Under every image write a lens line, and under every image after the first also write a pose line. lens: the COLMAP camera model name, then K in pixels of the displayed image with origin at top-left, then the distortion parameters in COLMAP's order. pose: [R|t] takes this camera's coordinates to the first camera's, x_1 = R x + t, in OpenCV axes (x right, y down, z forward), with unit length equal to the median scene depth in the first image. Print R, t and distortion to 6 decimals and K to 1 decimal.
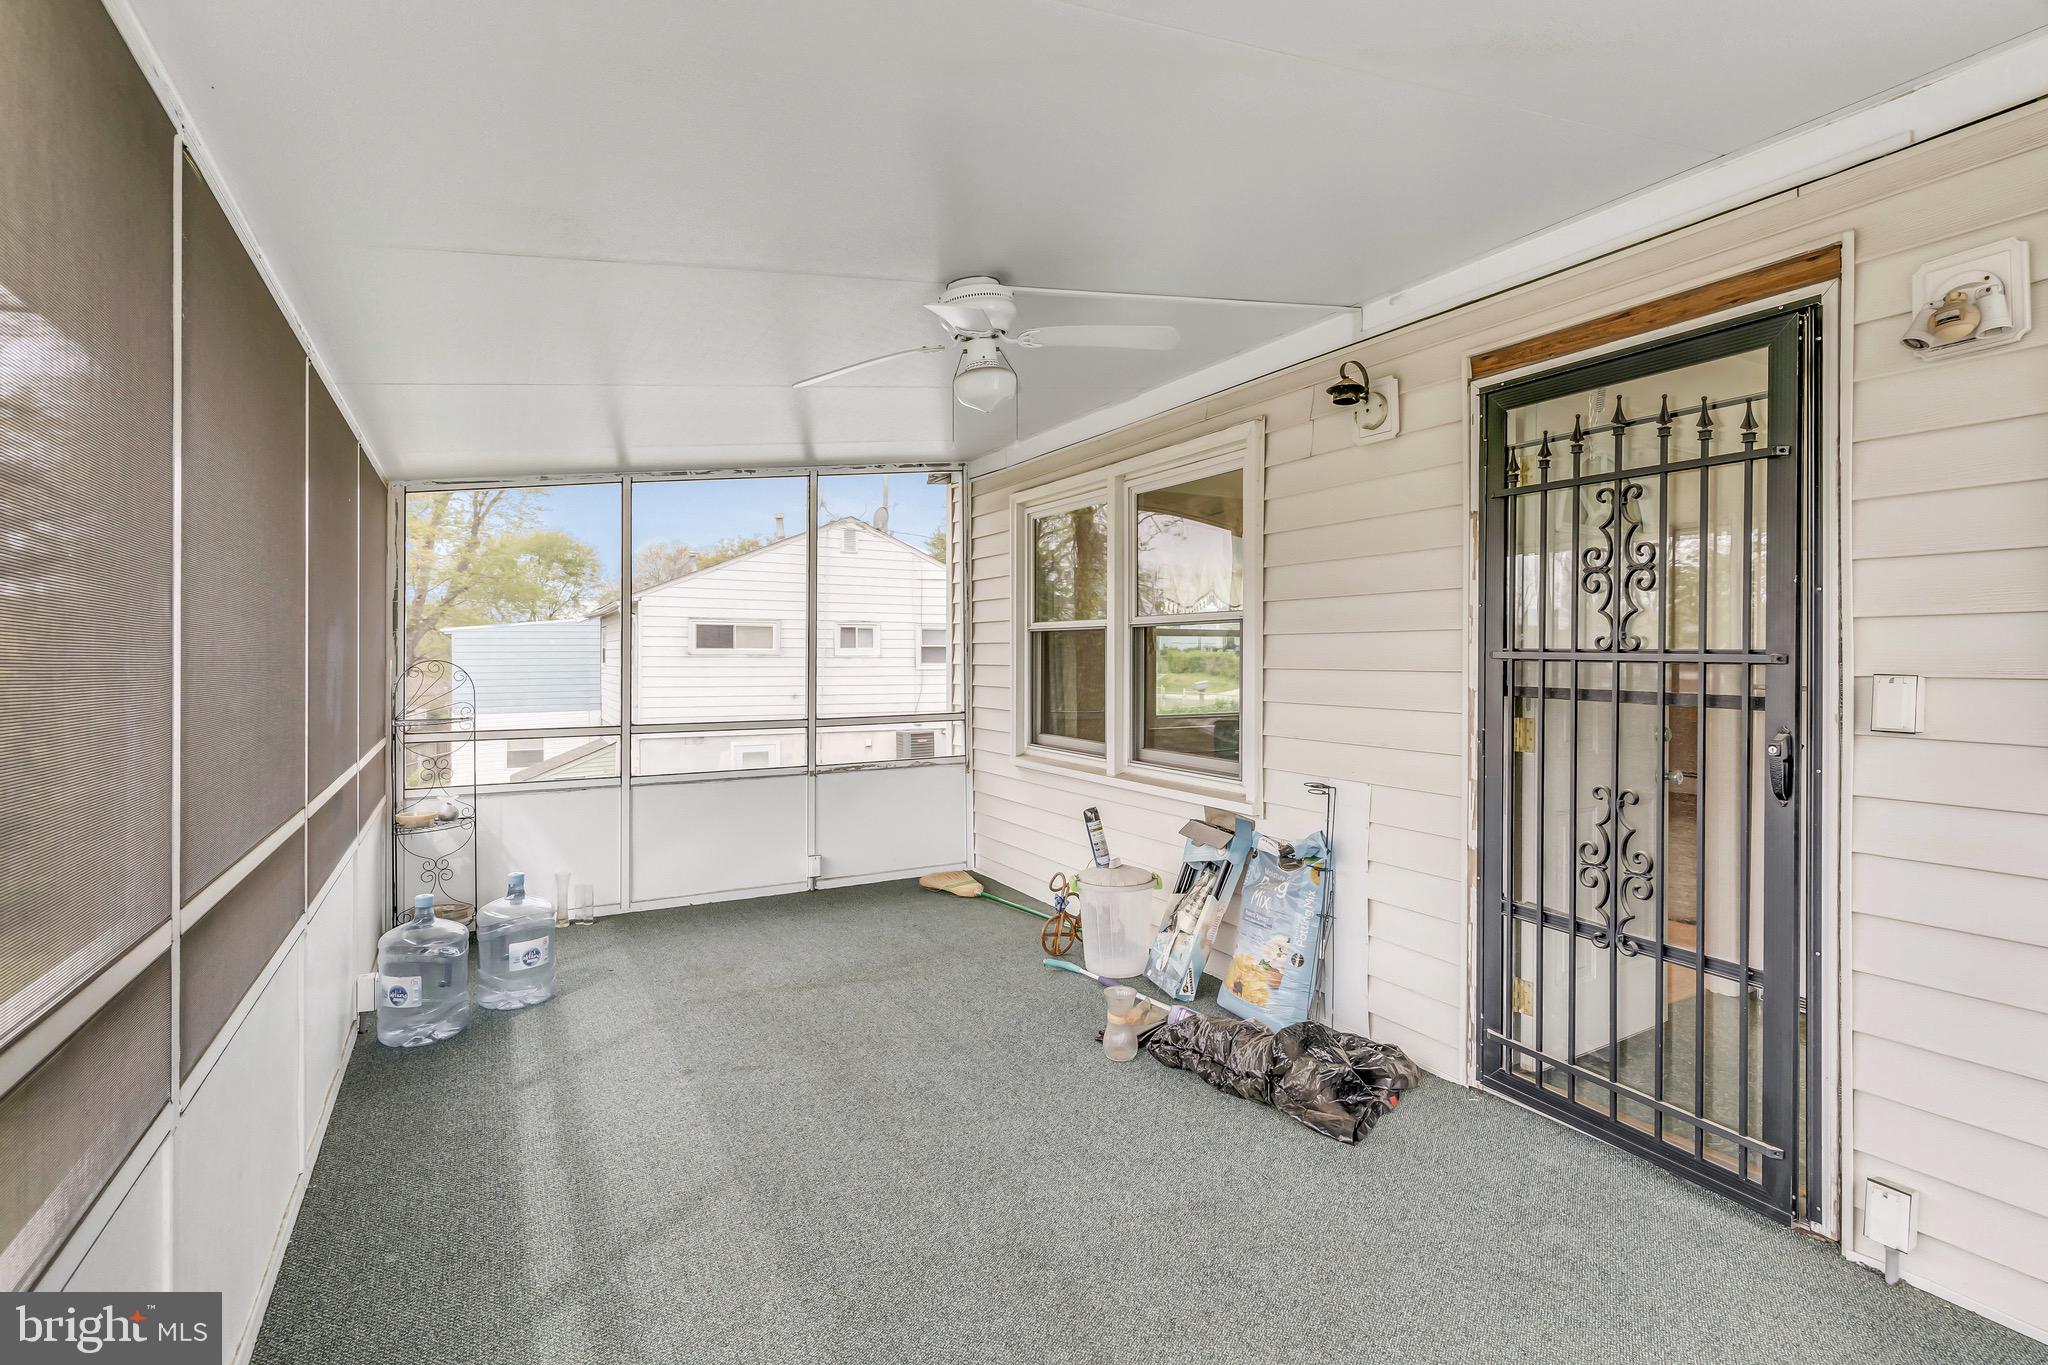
lens RADIAL K [[981.3, 0, 1024.0], [0, 981.3, 682.5], [0, 0, 1]] dist [-0.002792, -0.000544]
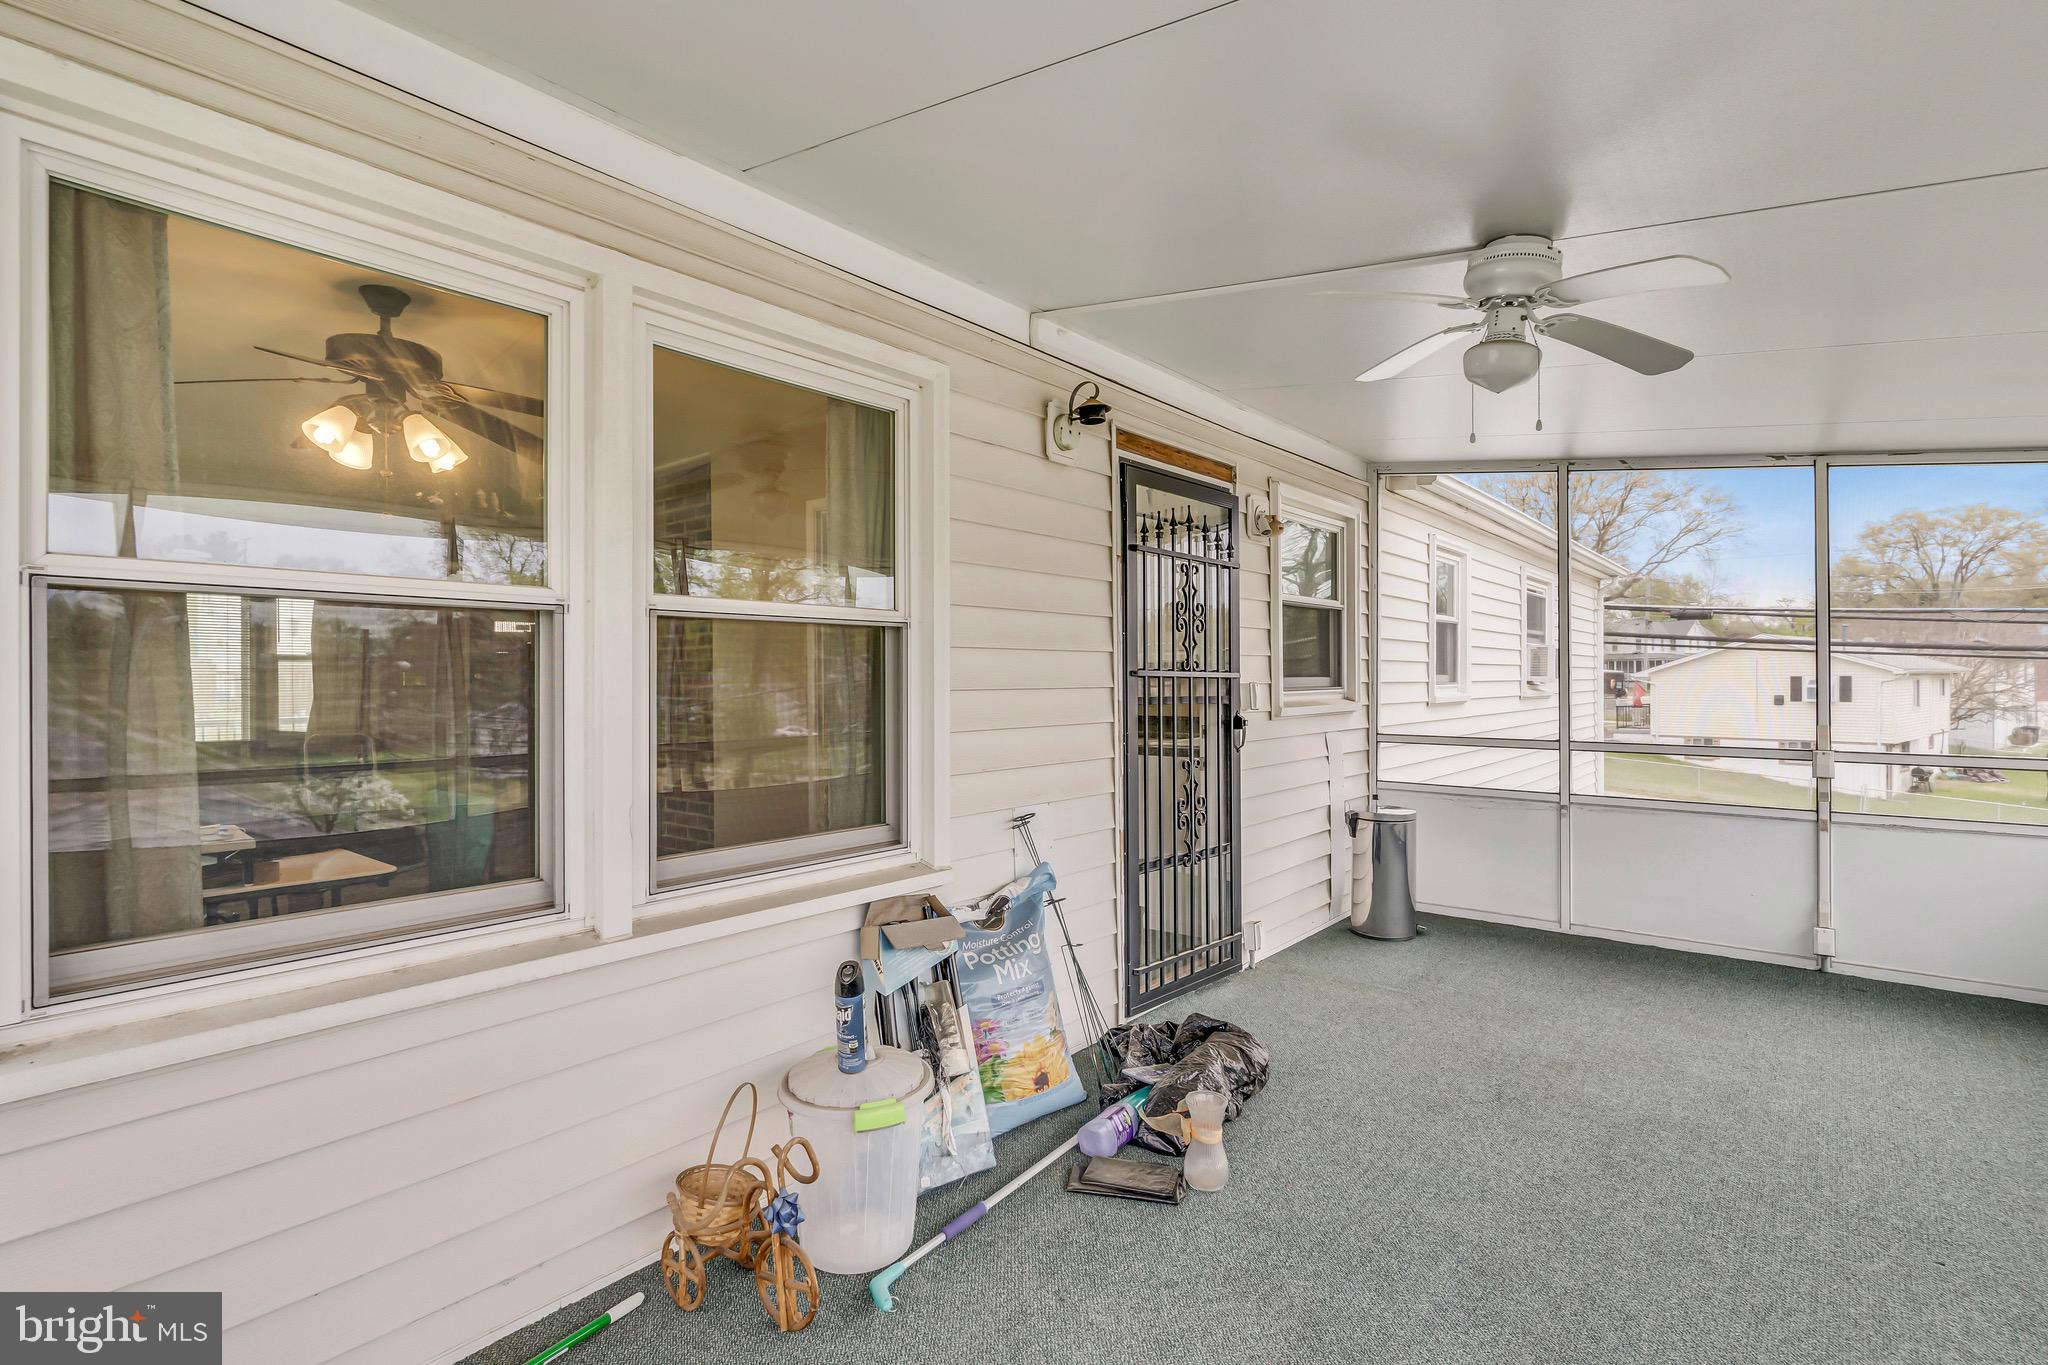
lens RADIAL K [[981.3, 0, 1024.0], [0, 981.3, 682.5], [0, 0, 1]] dist [-0.002792, -0.000544]
pose [[-0.365878, -0.009081, 0.930619, -0.713763], [0.024627, 0.999508, 0.019435, -0.048233], [-0.930337, 0.030029, -0.365474, 1.749126]]
